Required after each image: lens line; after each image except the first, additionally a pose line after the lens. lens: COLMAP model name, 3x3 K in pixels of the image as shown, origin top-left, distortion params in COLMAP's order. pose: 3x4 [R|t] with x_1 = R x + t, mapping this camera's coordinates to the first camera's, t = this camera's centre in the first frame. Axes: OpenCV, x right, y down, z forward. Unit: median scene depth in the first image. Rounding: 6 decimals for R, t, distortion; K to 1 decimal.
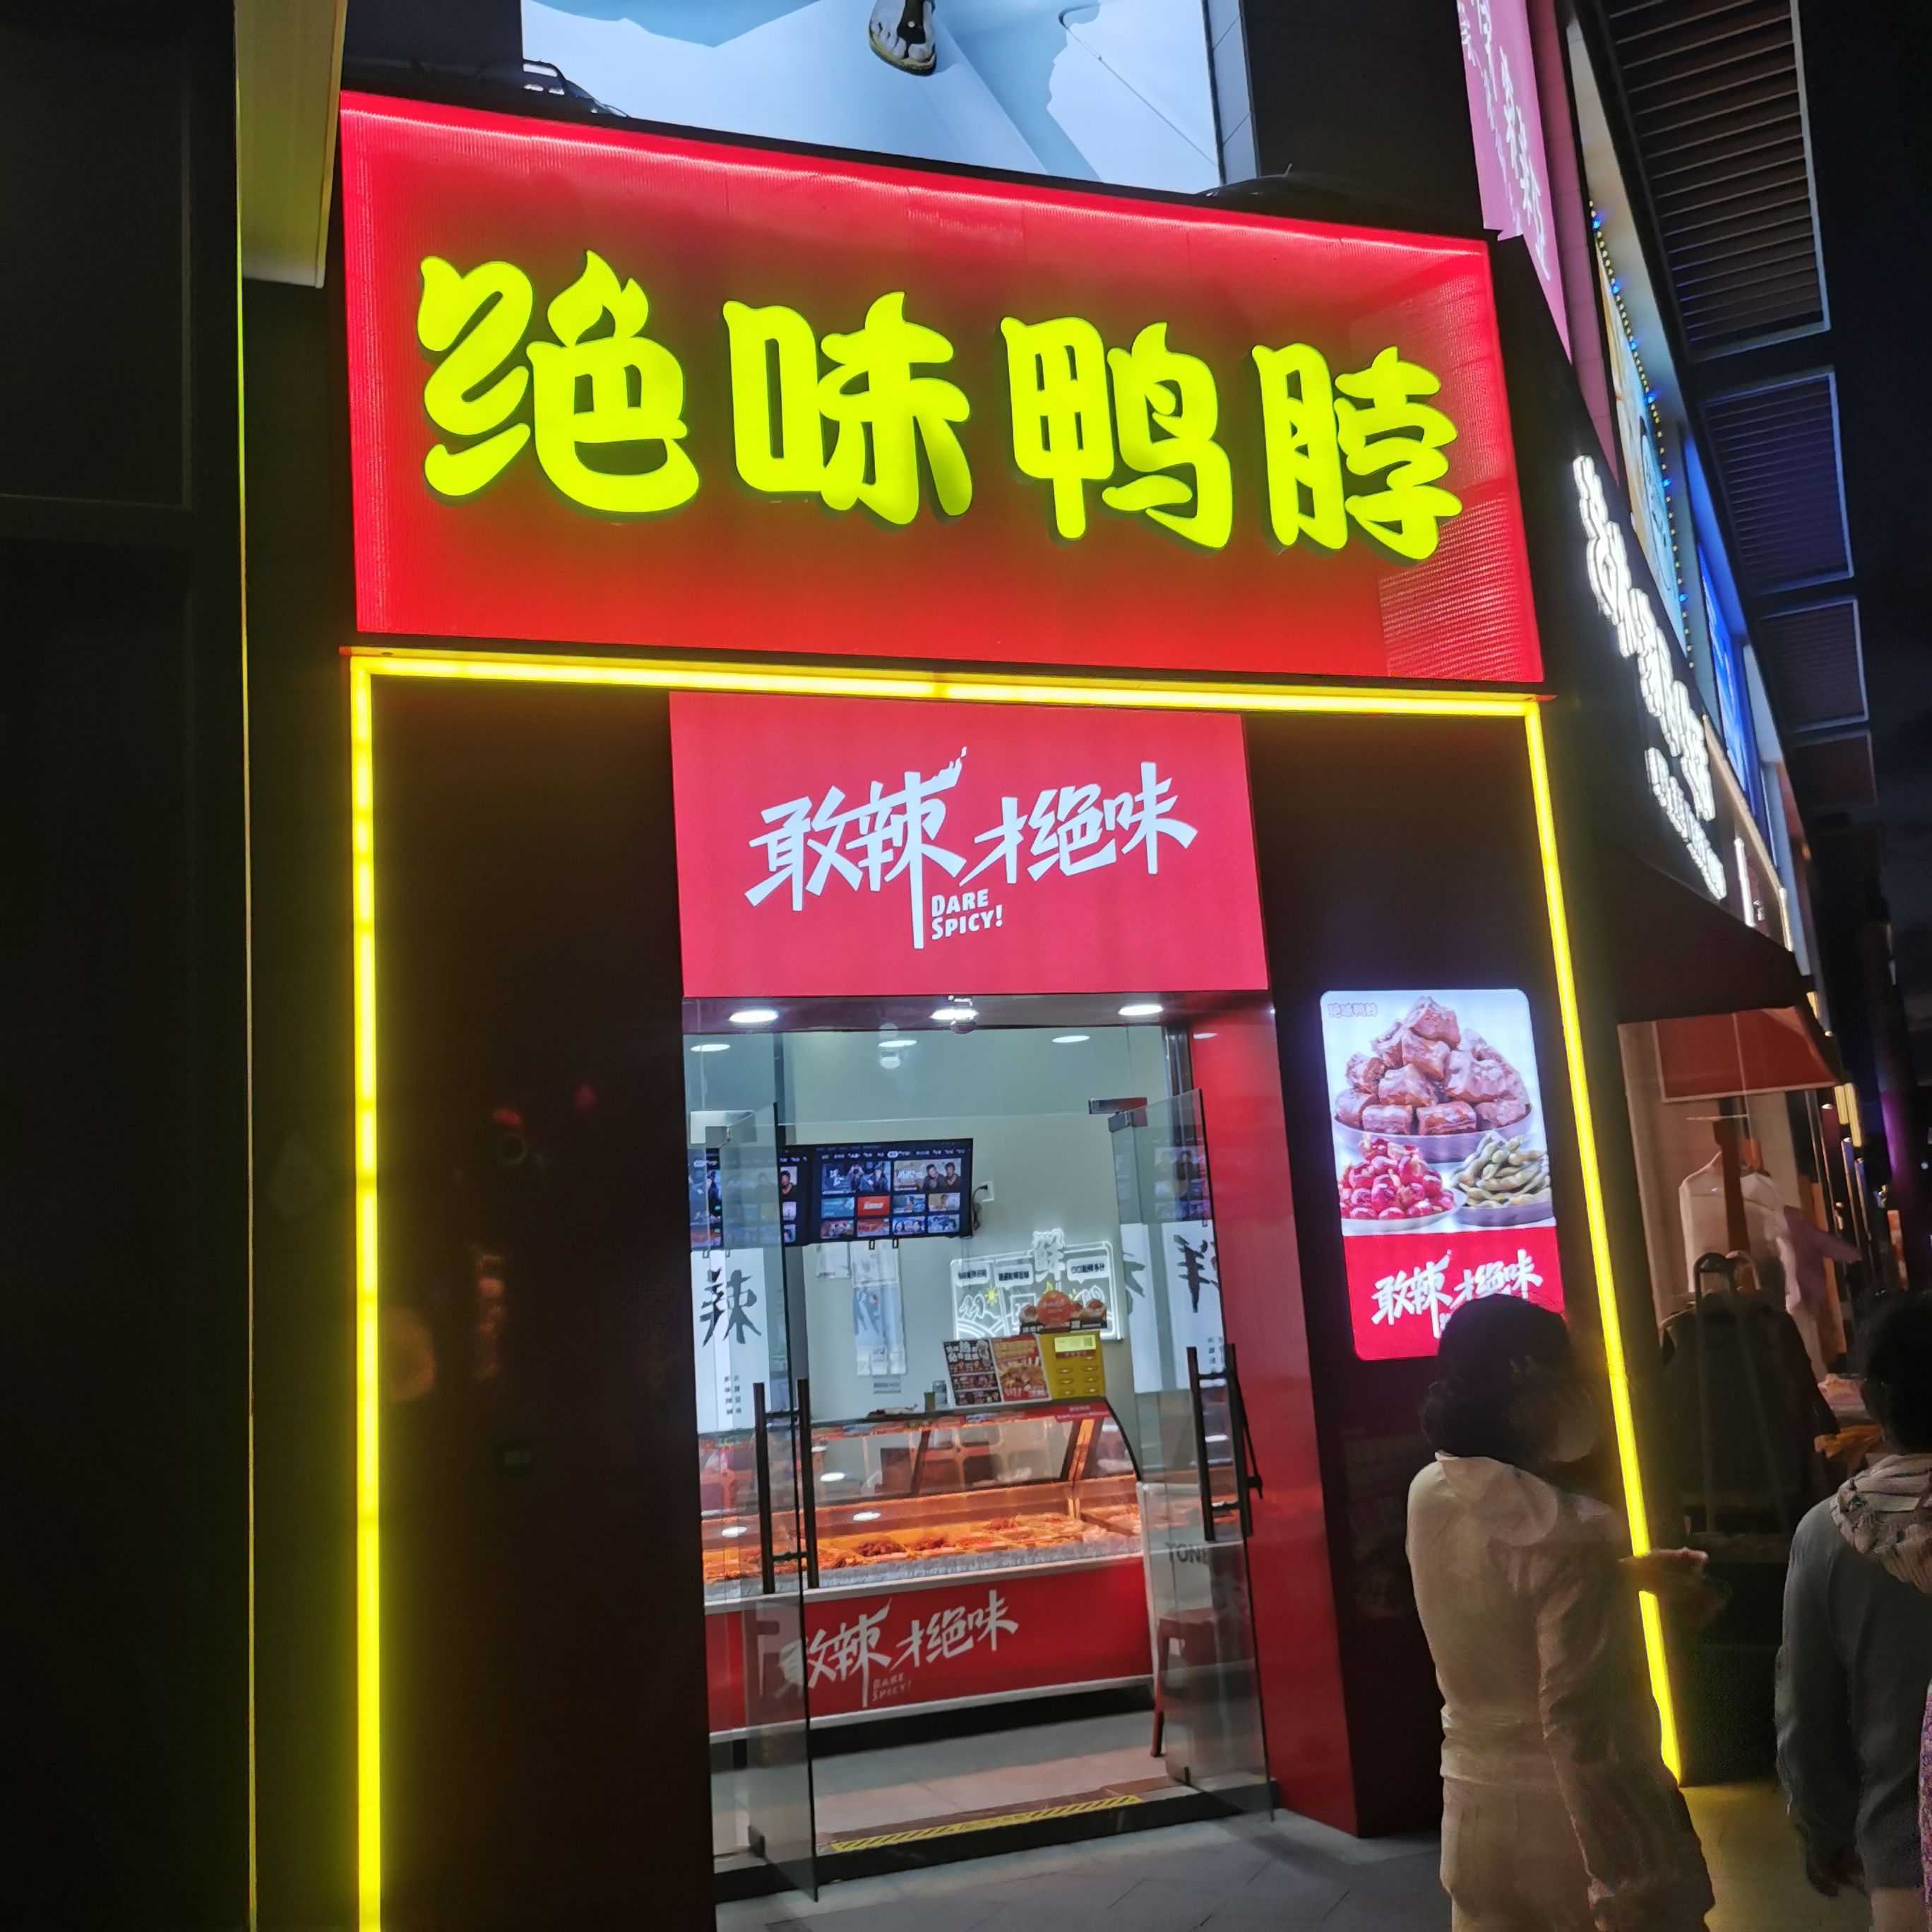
lens RADIAL K [[1974.6, 0, 965.9], [0, 1974.6, 998.4], [0, 0, 1]] dist [0.068899, -0.002214]
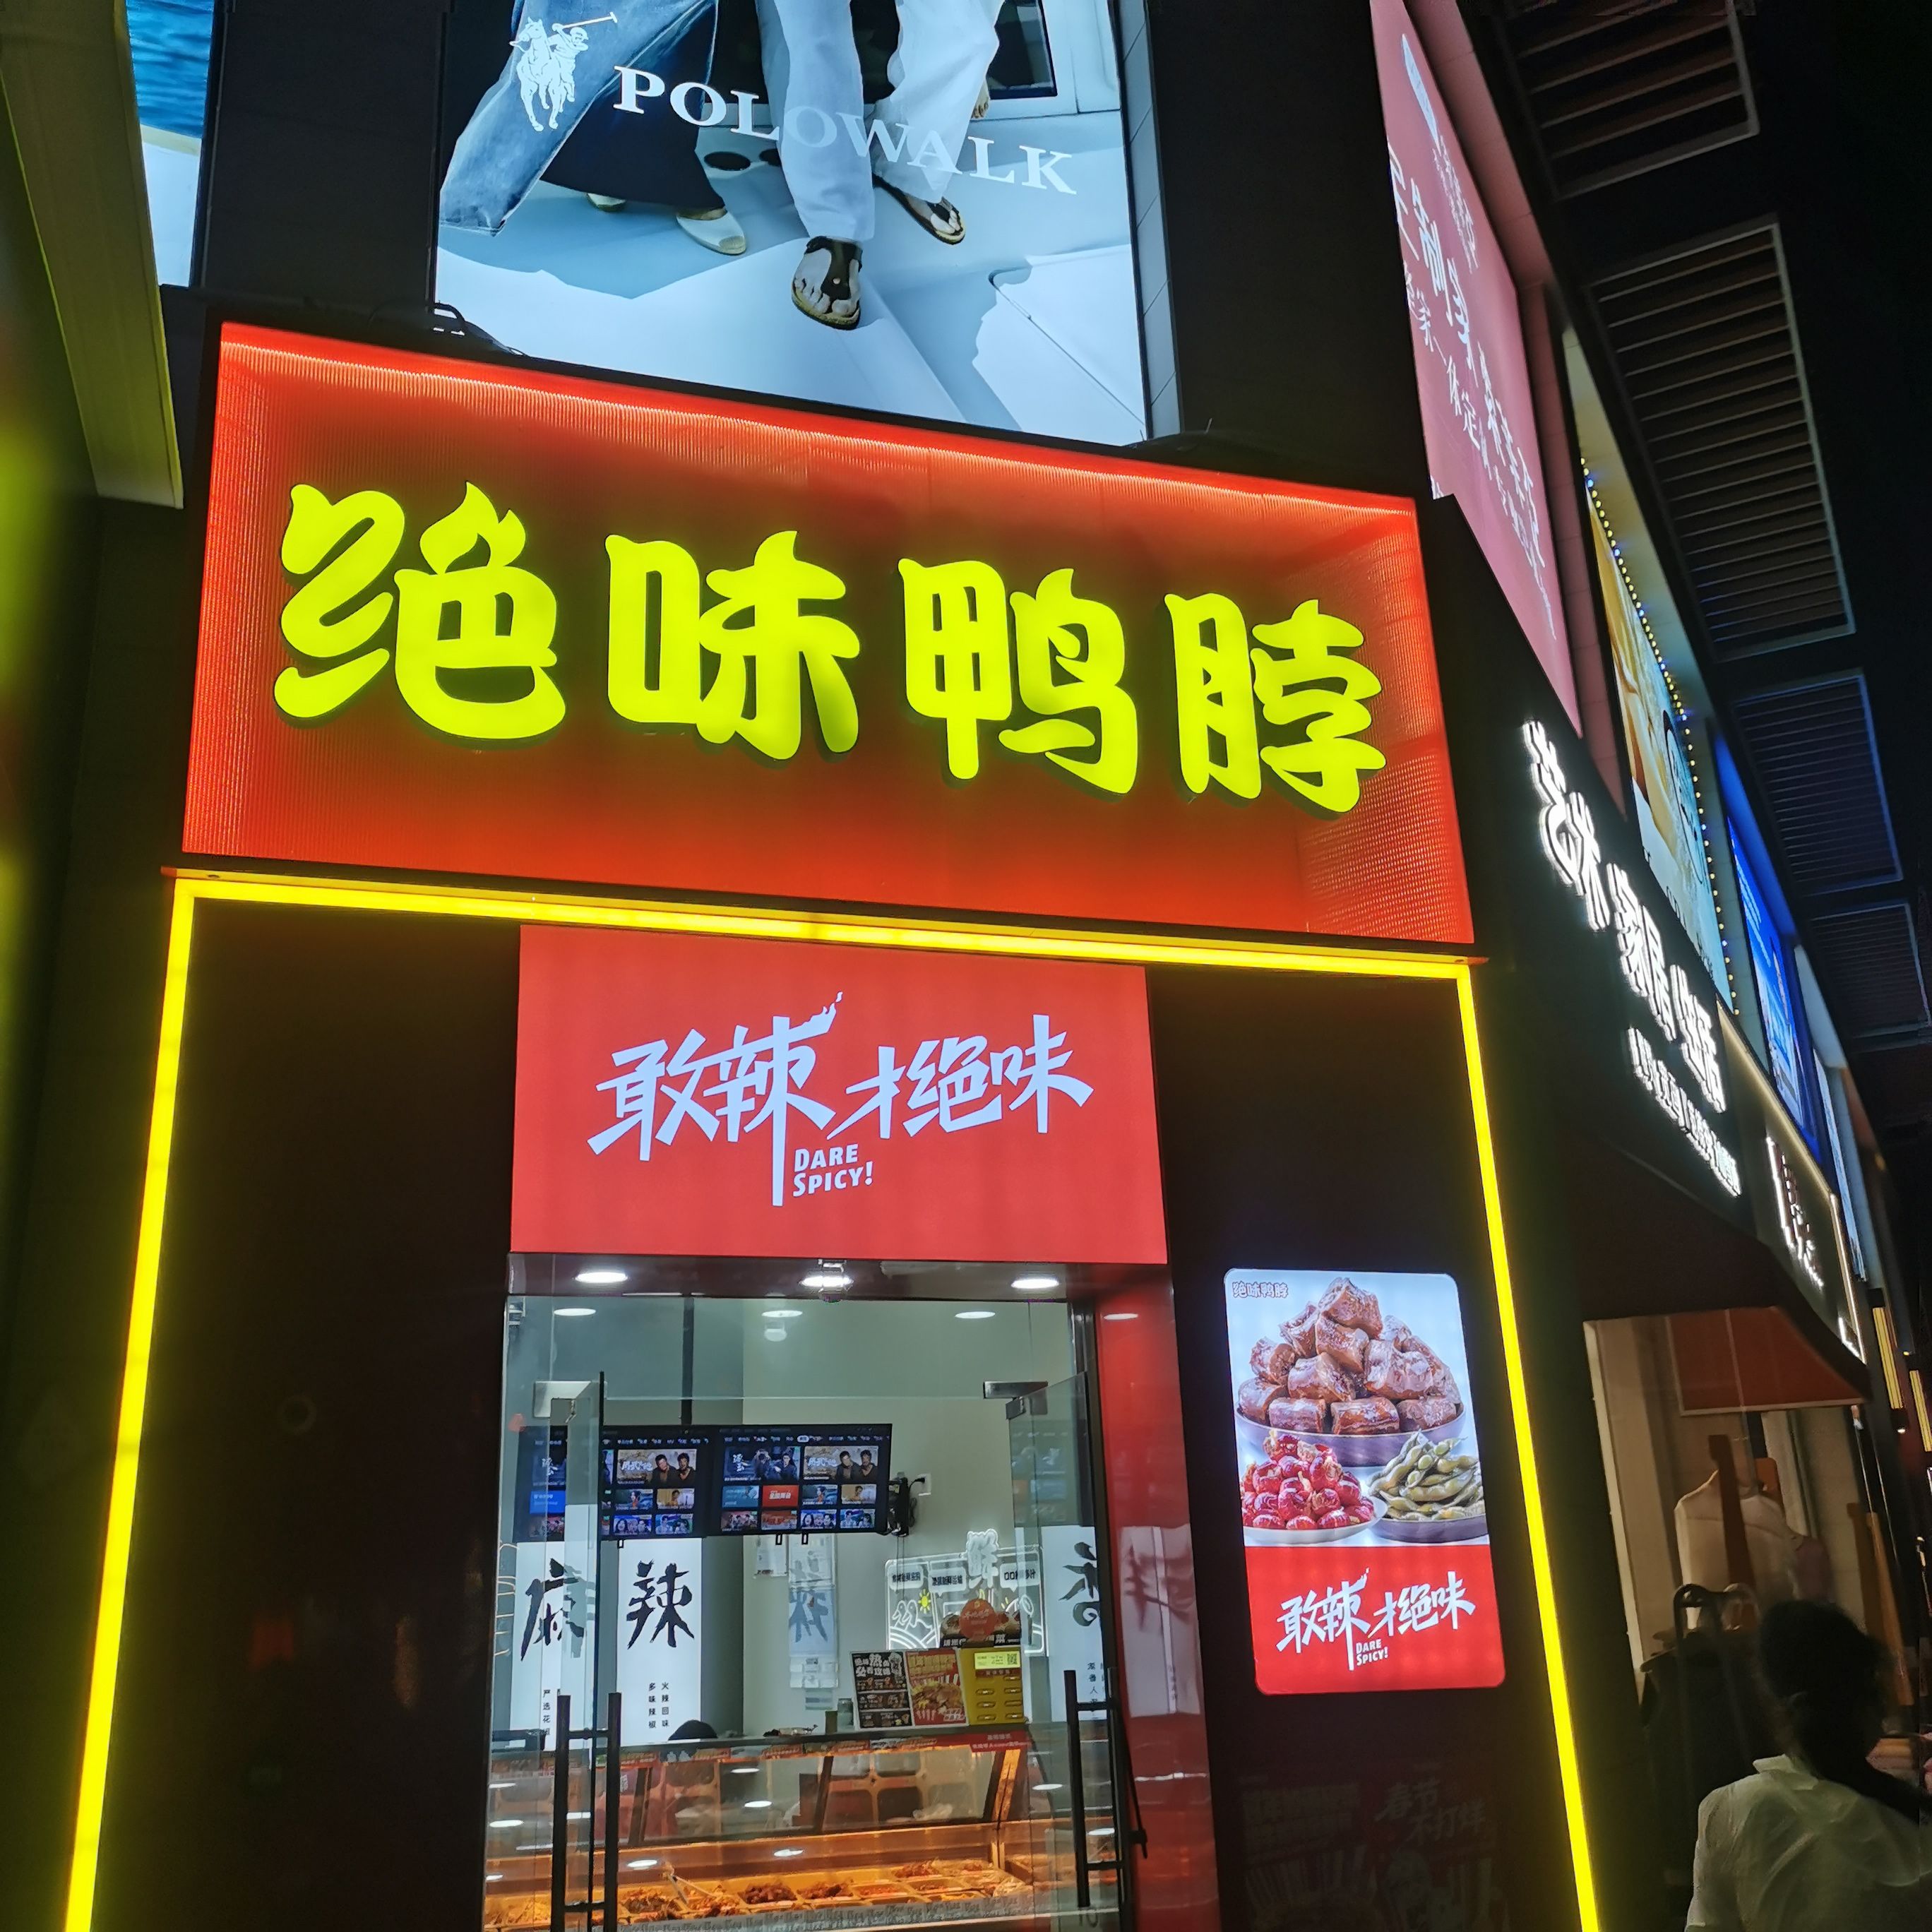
lens RADIAL K [[1974.6, 0, 965.9], [0, 1974.6, 998.4], [0, 0, 1]] dist [0.068899, -0.002214]
pose [[0.998856, 0.024925, -0.040820, 0.093017], [-0.030563, 0.989120, -0.143900, 0.008300], [0.036789, 0.144982, 0.988750, 0.075056]]
